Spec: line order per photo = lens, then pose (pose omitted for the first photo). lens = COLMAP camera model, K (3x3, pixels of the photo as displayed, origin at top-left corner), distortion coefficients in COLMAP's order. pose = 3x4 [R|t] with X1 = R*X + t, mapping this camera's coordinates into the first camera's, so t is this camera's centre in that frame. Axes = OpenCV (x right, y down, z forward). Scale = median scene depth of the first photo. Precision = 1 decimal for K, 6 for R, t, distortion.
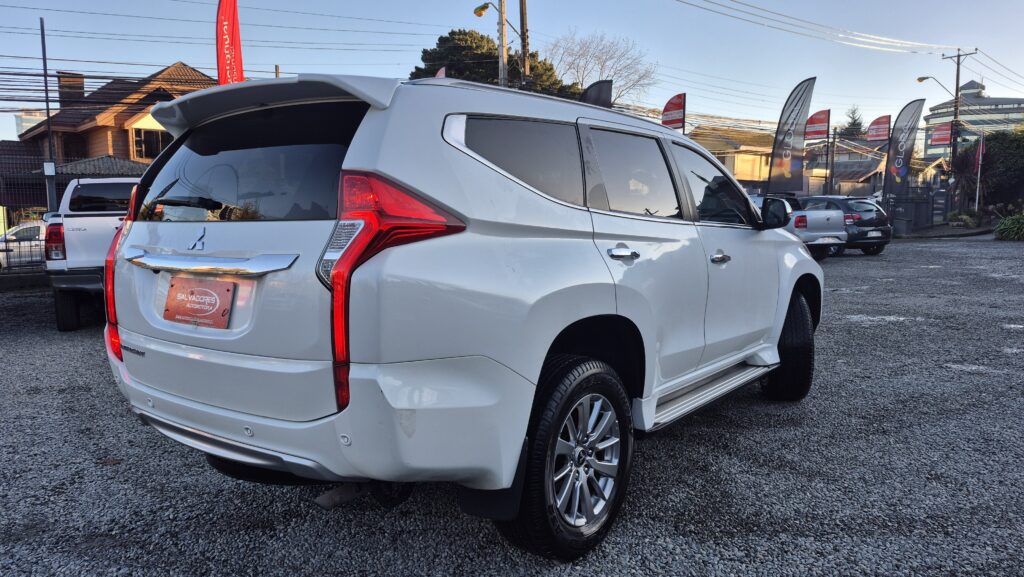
lens RADIAL K [[714.4, 0, 528.1], [0, 714.4, 288.5], [0, 0, 1]] dist [0.006728, 0.001588]
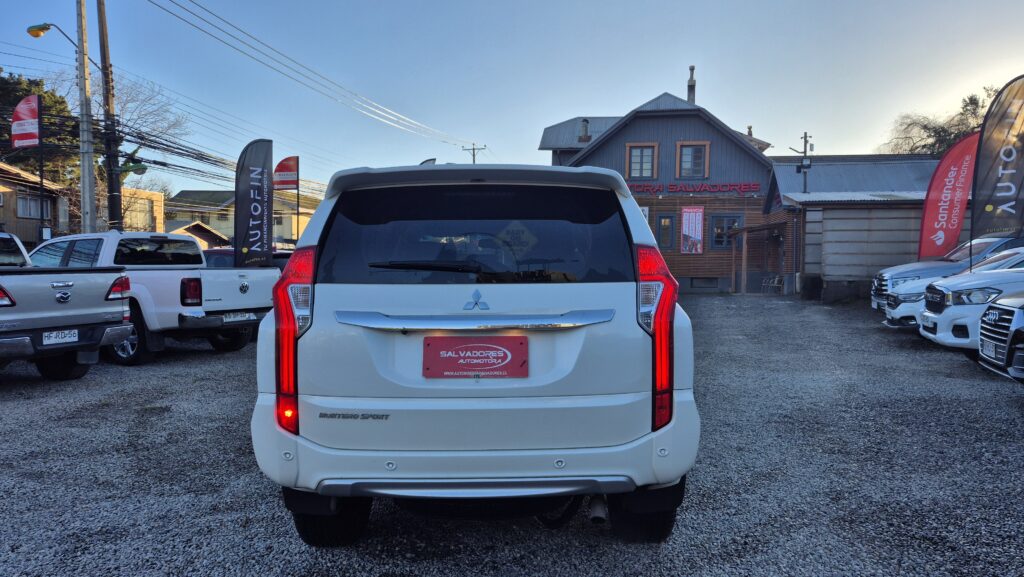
lens RADIAL K [[710.6, 0, 512.2], [0, 710.6, 283.1], [0, 0, 1]] dist [0.090353, -0.117200]
pose [[0.779126, -0.000268, 0.626867, -1.064018], [0.055869, 0.996050, -0.069013, -0.014846], [-0.624372, 0.088793, 0.776064, 0.113537]]
